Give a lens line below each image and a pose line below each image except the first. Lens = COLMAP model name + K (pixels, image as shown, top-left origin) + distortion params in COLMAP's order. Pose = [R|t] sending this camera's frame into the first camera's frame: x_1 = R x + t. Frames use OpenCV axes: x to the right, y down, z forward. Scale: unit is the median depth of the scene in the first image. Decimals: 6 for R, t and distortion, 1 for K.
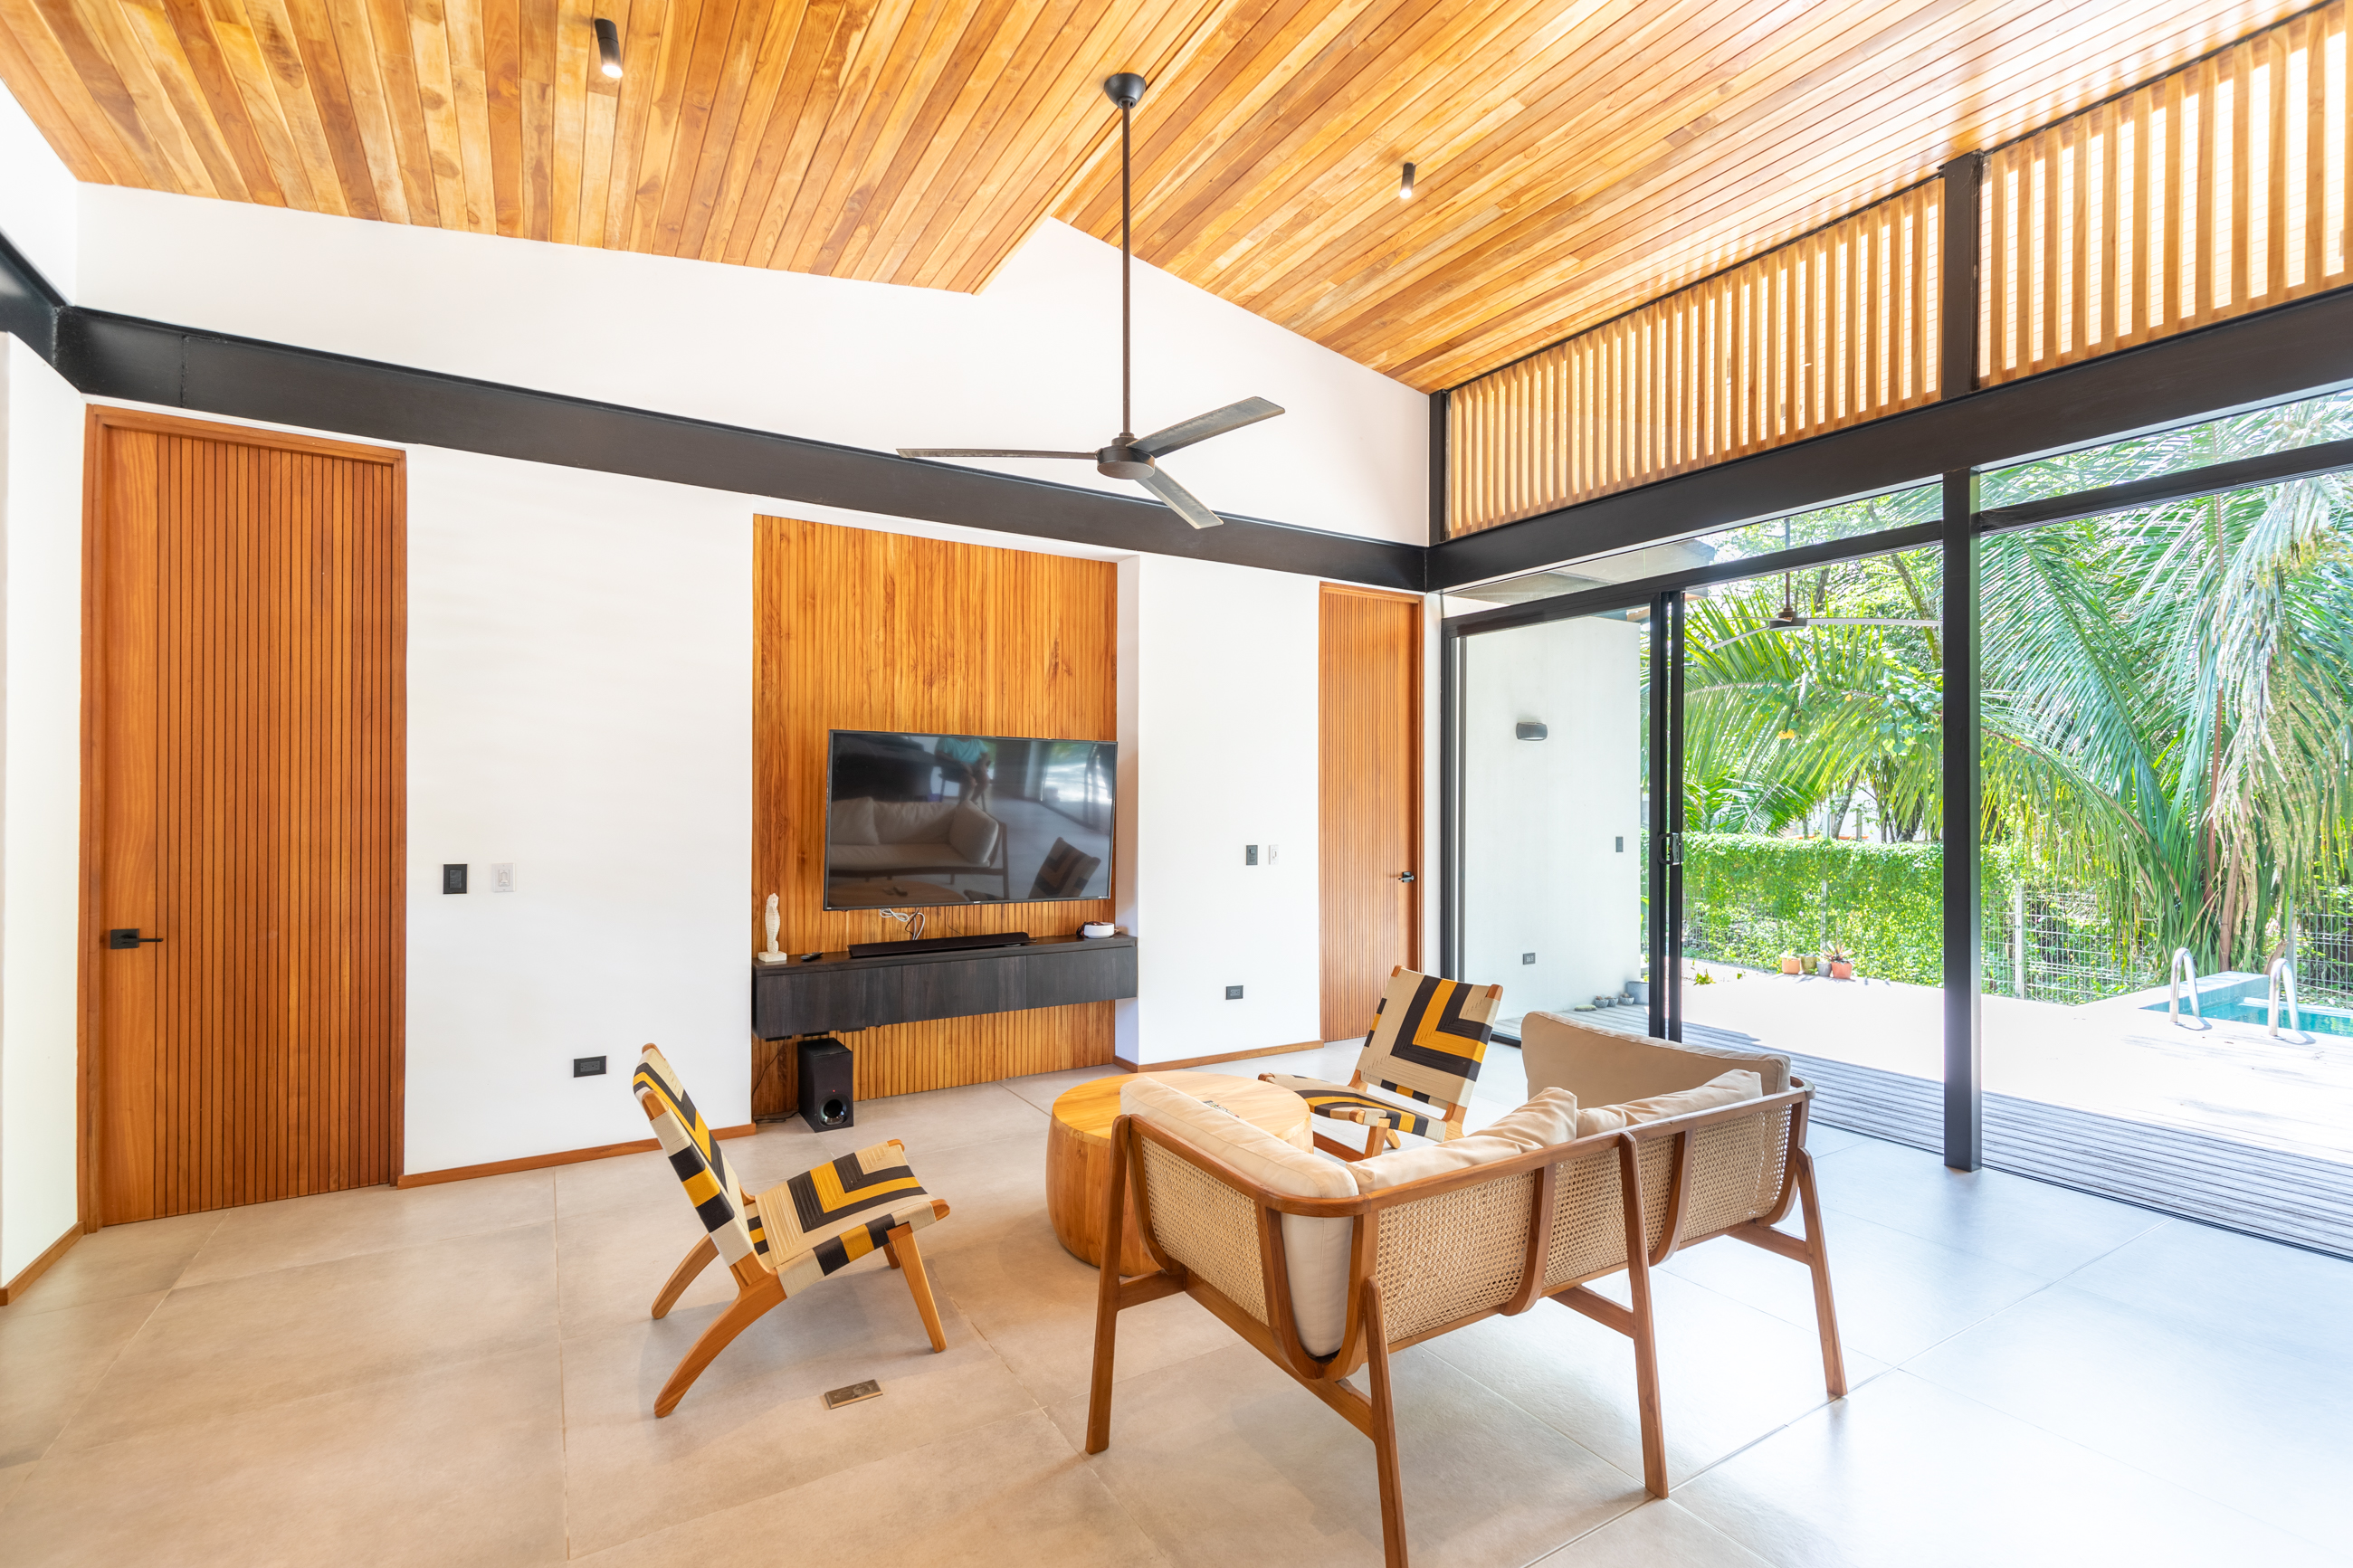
lens RADIAL K [[1047.3, 0, 1191.2], [0, 1047.3, 795.4], [0, 0, 1]] dist [0.000980, 0.000149]
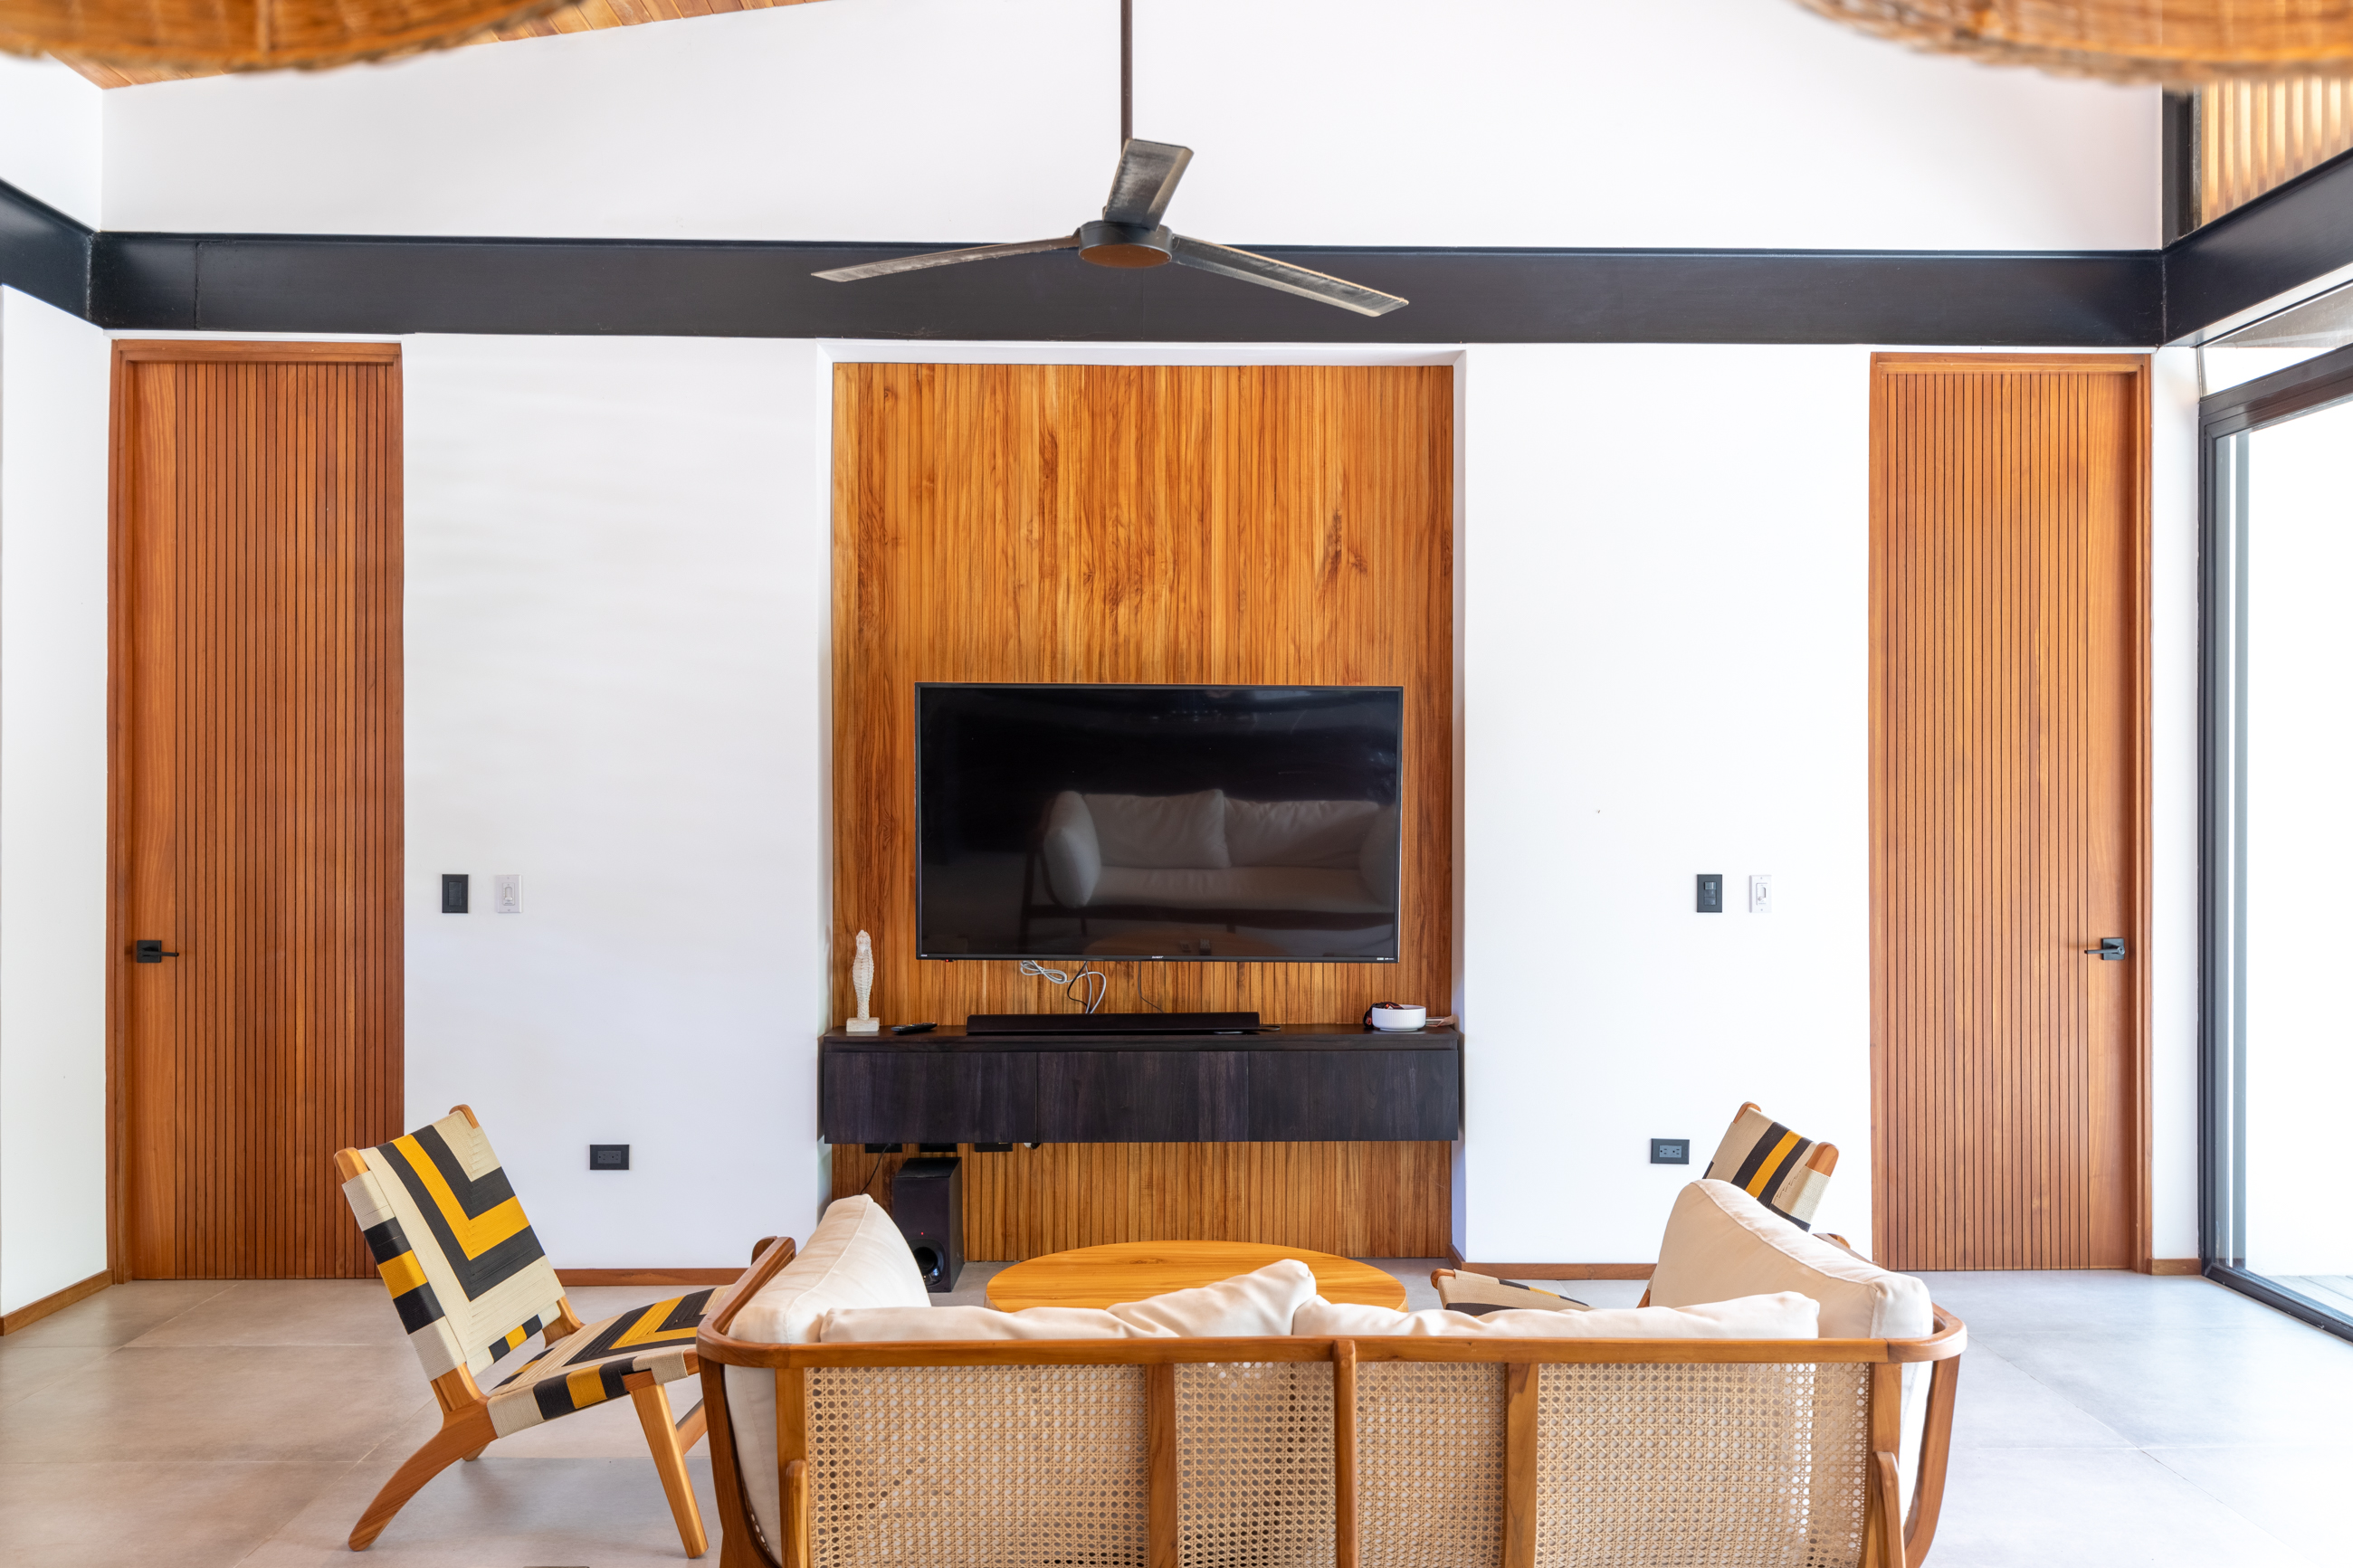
lens RADIAL K [[2021.8, 0, 1186.7], [0, 2021.8, 796.5], [0, 0, 1]] dist [0.001493, -0.017160]
pose [[0.864476, -0.003208, -0.502663, 0.435093], [0.004340, 0.999990, 0.001081, 0.008255], [0.502655, -0.003116, 0.864482, -0.008267]]
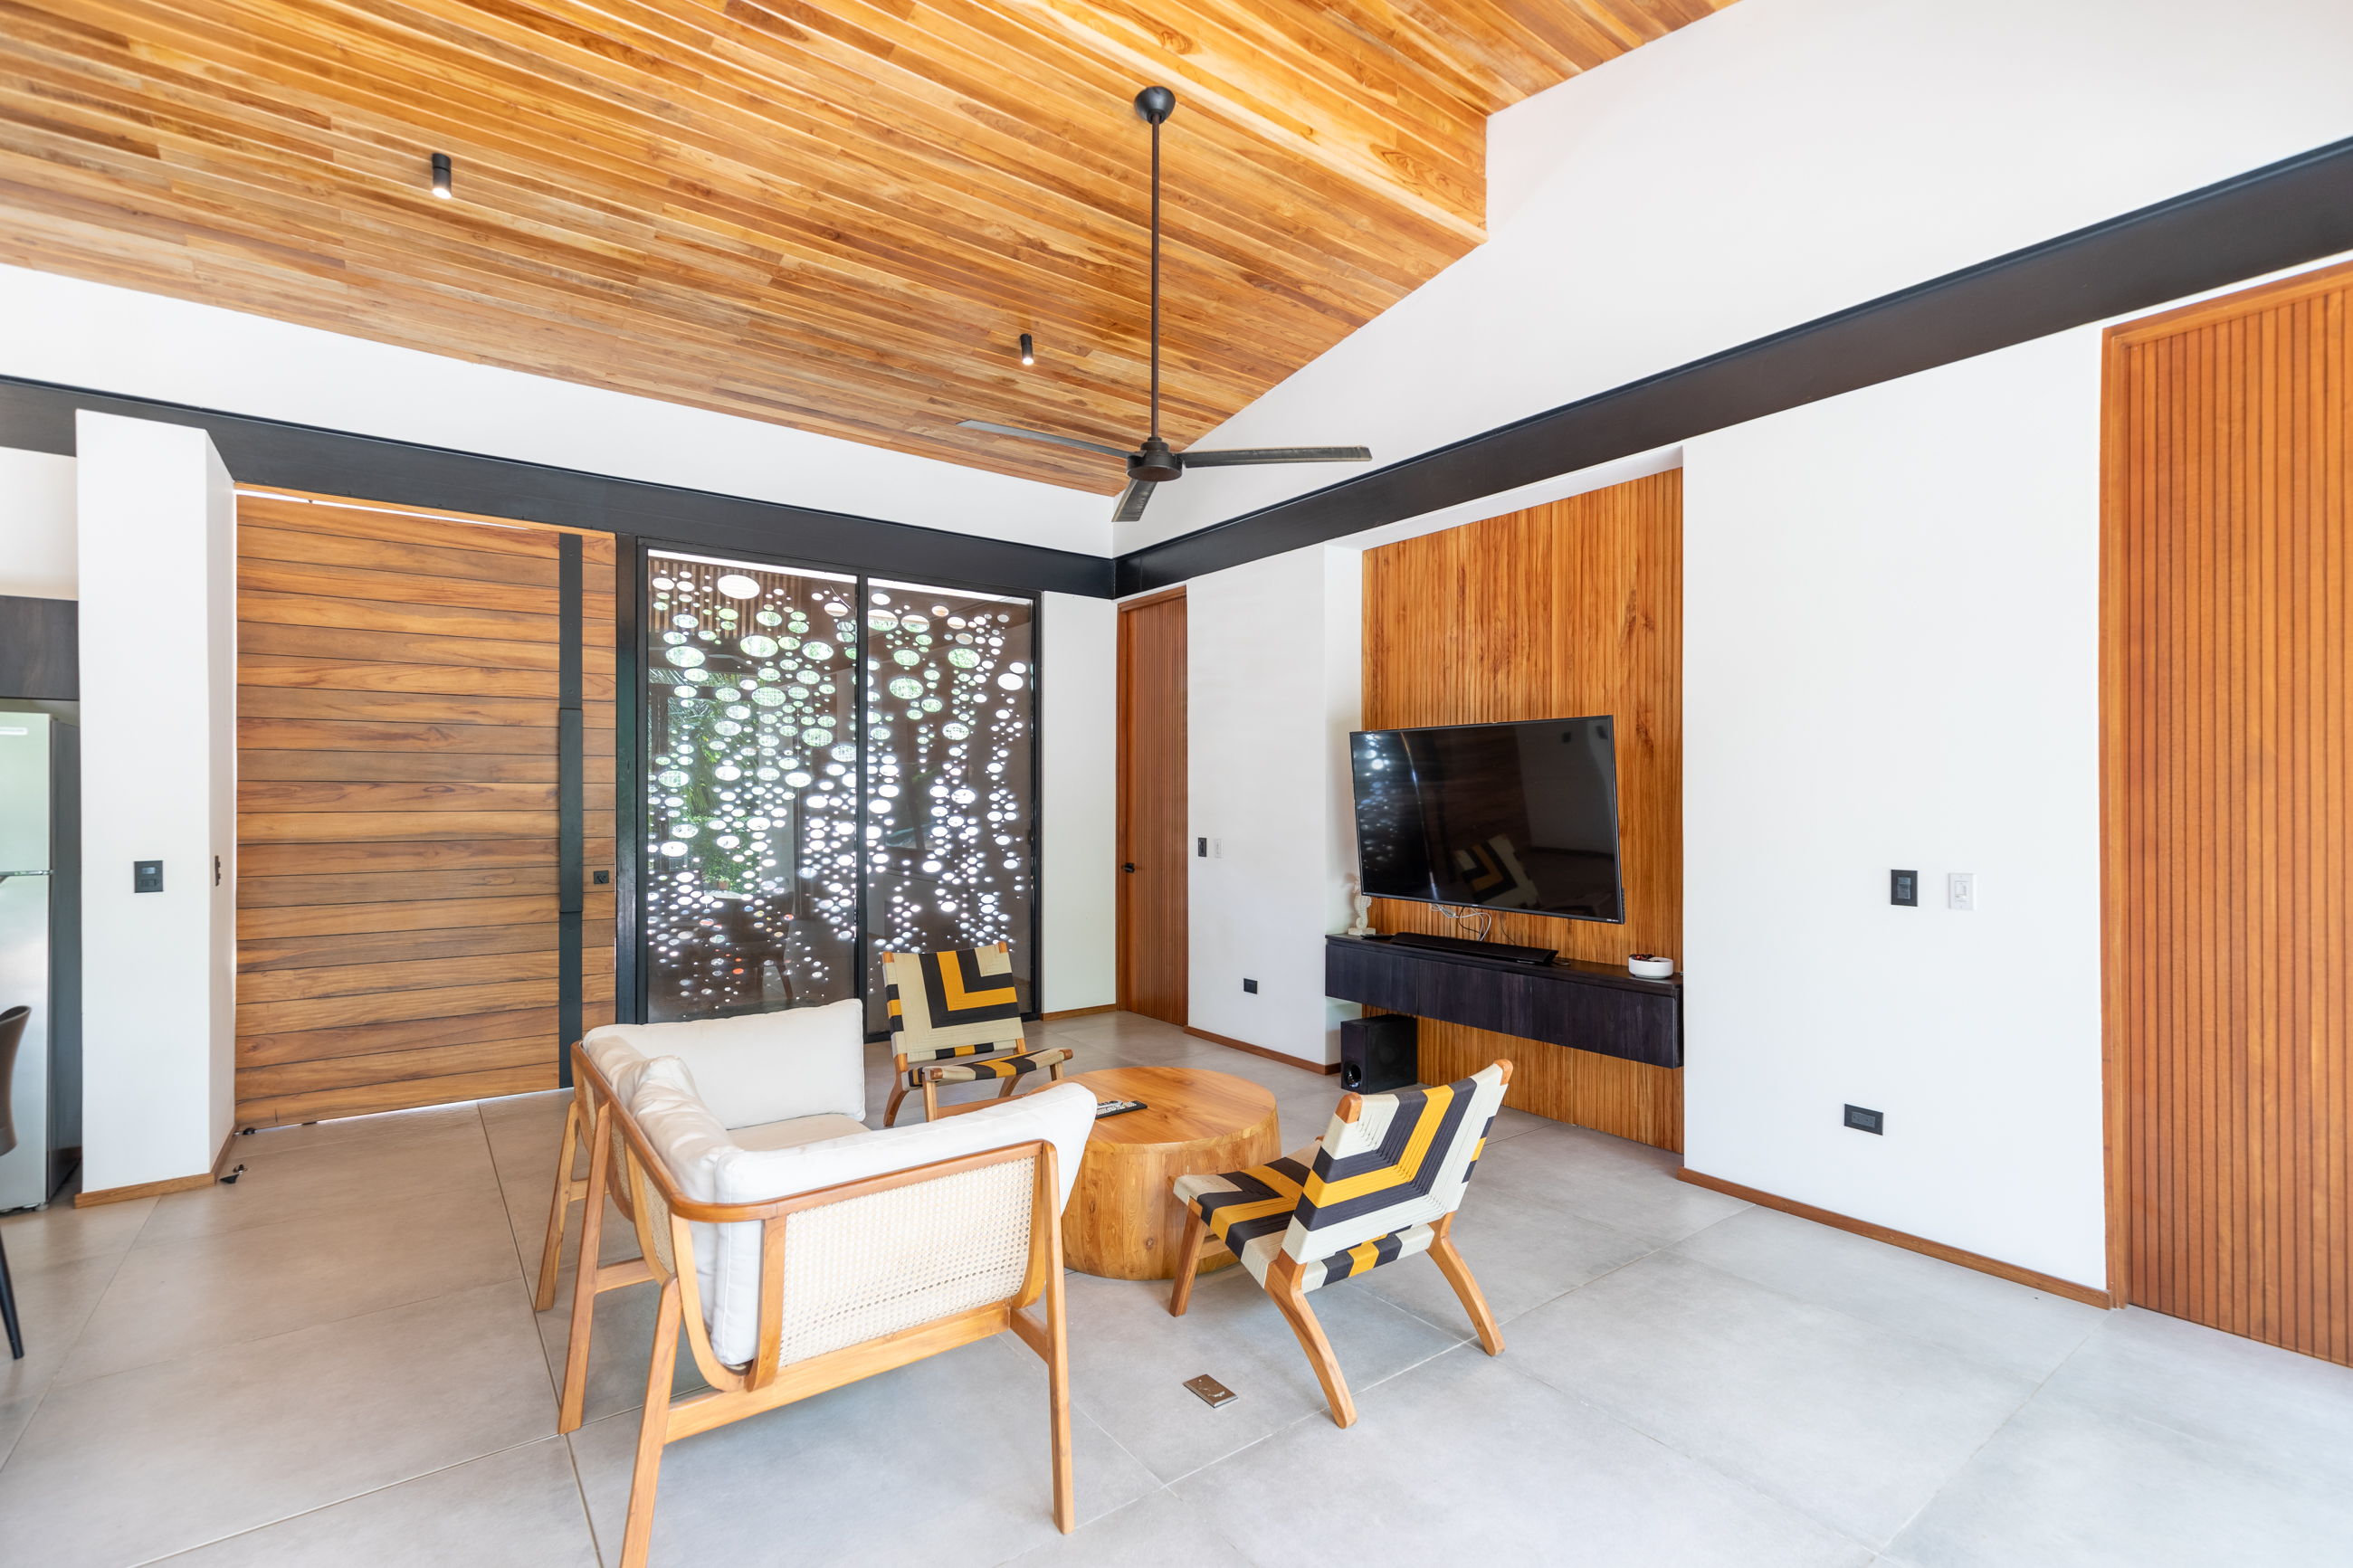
lens RADIAL K [[1047.3, 0, 1190.9], [0, 1047.3, 794.9], [0, 0, 1]] dist [0.000980, 0.000149]
pose [[0.092128, -0.007716, -0.995717, 0.746602], [0.007683, 0.999946, -0.007038, 0.010443], [0.995718, -0.007002, 0.092182, 0.723382]]
